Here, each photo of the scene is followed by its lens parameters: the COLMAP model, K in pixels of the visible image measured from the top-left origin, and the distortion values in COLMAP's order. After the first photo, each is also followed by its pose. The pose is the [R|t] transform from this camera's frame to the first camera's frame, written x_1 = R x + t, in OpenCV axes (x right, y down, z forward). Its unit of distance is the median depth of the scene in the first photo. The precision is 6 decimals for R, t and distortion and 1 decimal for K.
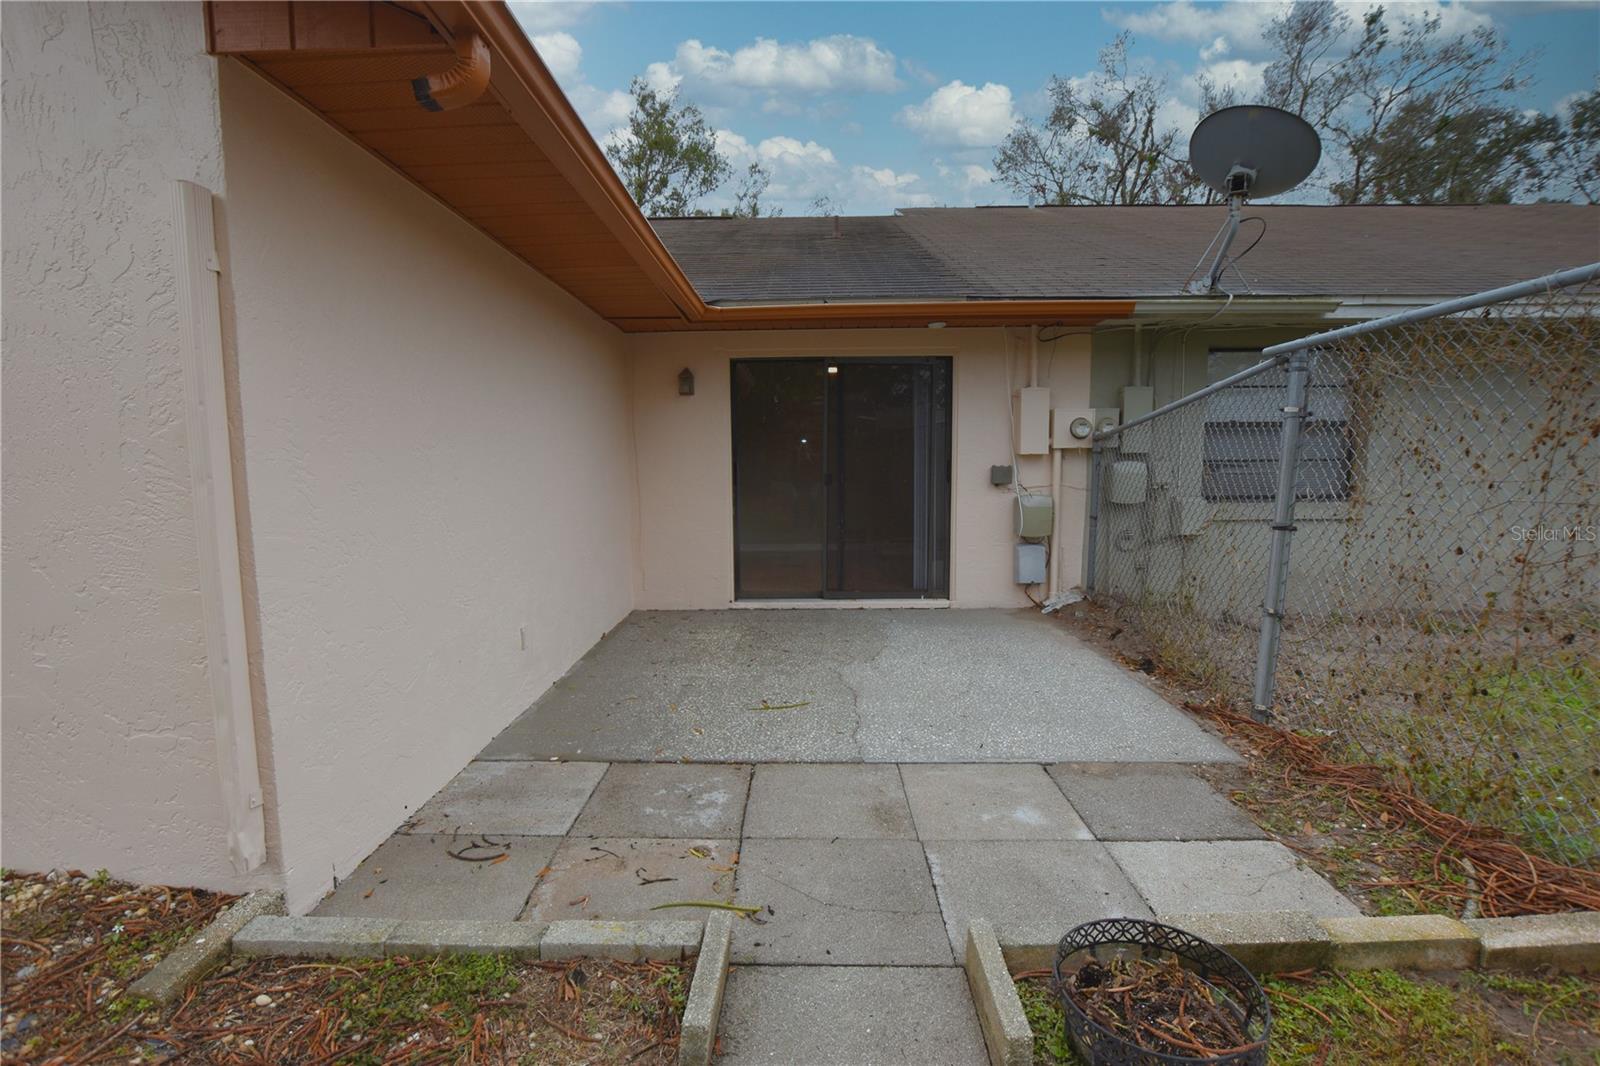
lens RADIAL K [[712.9, 0, 794.6], [0, 712.9, 534.5], [0, 0, 1]] dist [-0.024848, 0.000110]
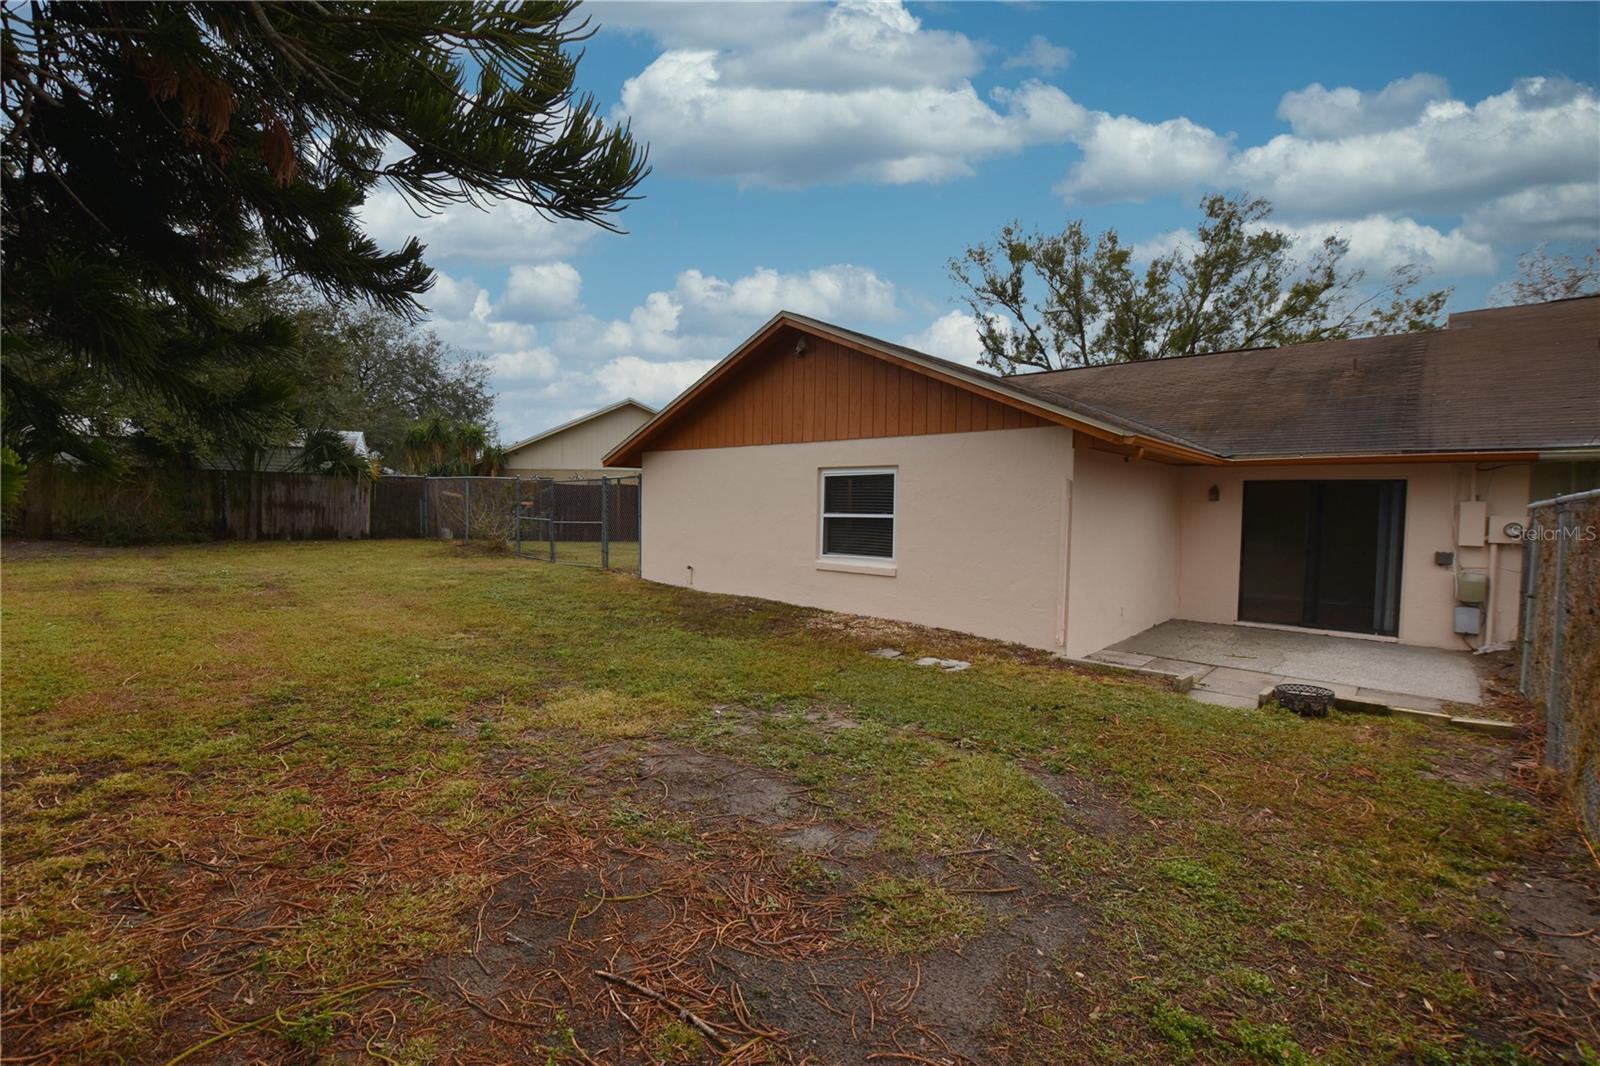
lens RADIAL K [[712.9, 0, 794.6], [0, 712.9, 534.5], [0, 0, 1]] dist [-0.024848, 0.000110]
pose [[0.747691, 0.051378, -0.662056, 0.238455], [-0.092794, 0.995304, -0.027556, 0.034087], [0.657532, 0.082038, 0.748947, -1.007051]]
